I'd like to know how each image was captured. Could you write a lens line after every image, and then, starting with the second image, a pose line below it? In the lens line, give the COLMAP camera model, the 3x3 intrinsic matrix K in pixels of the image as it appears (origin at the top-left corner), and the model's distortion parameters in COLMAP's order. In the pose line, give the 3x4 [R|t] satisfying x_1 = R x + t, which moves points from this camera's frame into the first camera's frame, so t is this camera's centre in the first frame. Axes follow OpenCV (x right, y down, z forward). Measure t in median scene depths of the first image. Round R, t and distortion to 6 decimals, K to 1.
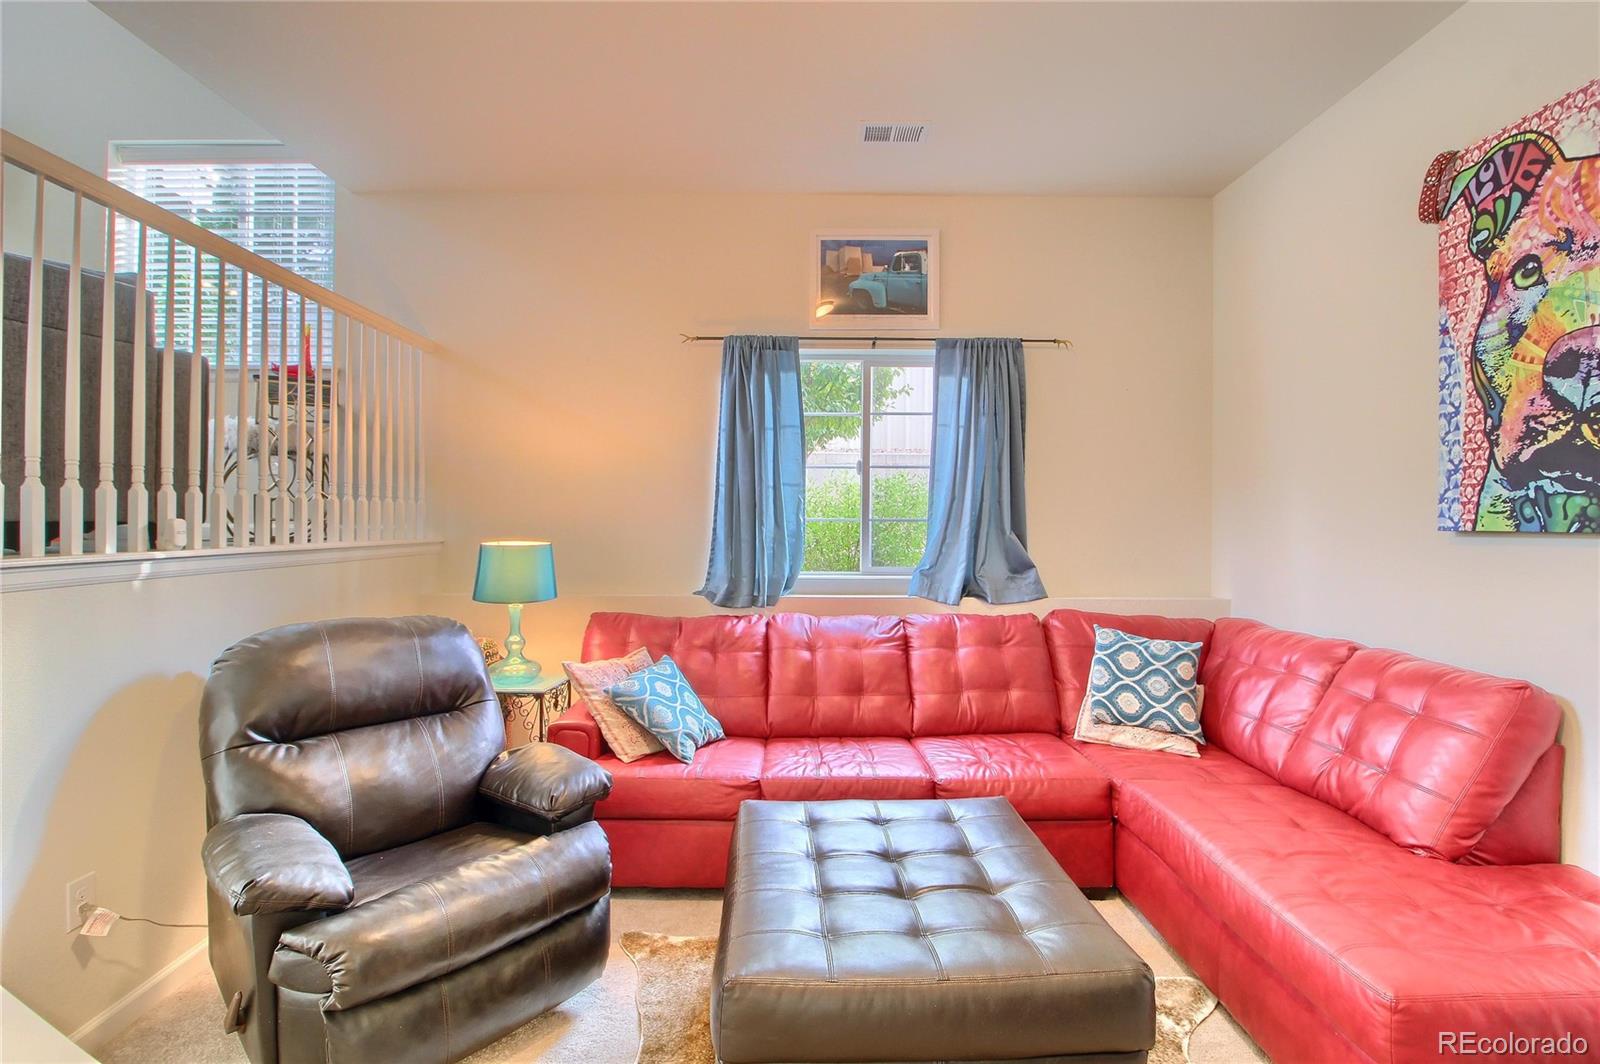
lens RADIAL K [[746.3, 0, 798.9], [0, 746.3, 515.9], [0, 0, 1]] dist [0.000721, -0.012384]
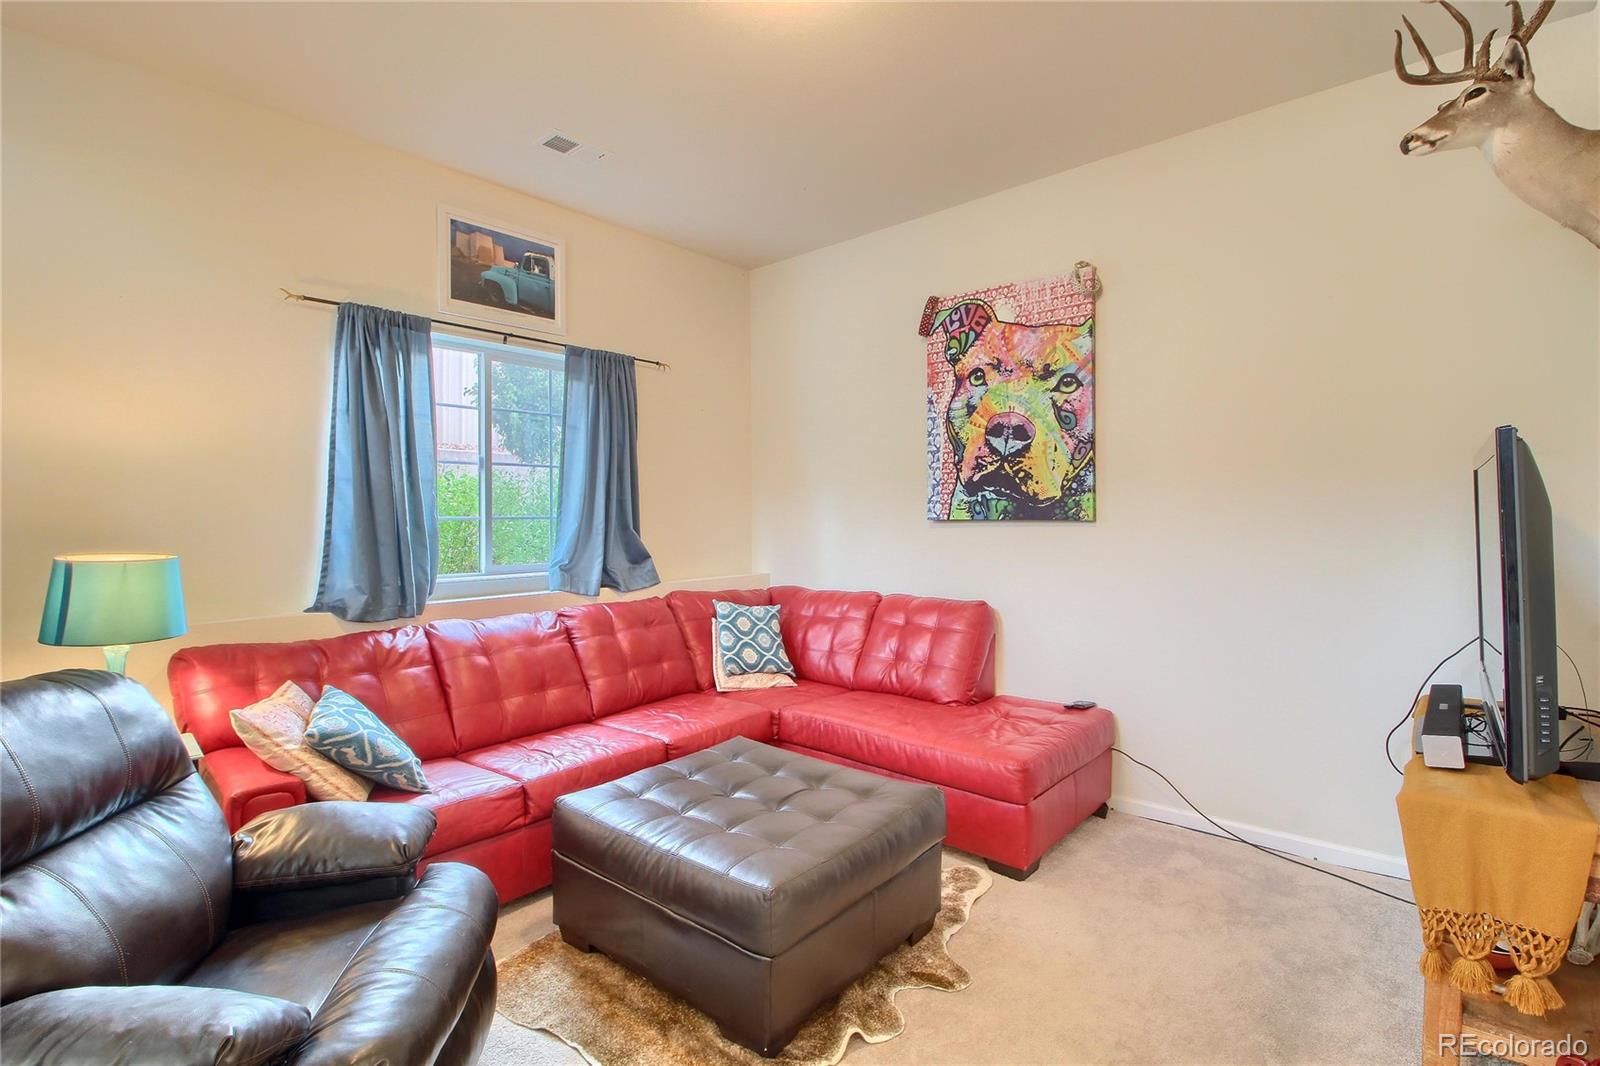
lens RADIAL K [[746.3, 0, 798.9], [0, 746.3, 516.9], [0, 0, 1]] dist [0.000721, -0.012384]
pose [[0.664343, -0.011328, 0.747342, -0.610654], [0.006618, 0.999935, 0.009274, -0.004646], [-0.747399, -0.001215, 0.664374, 0.090639]]
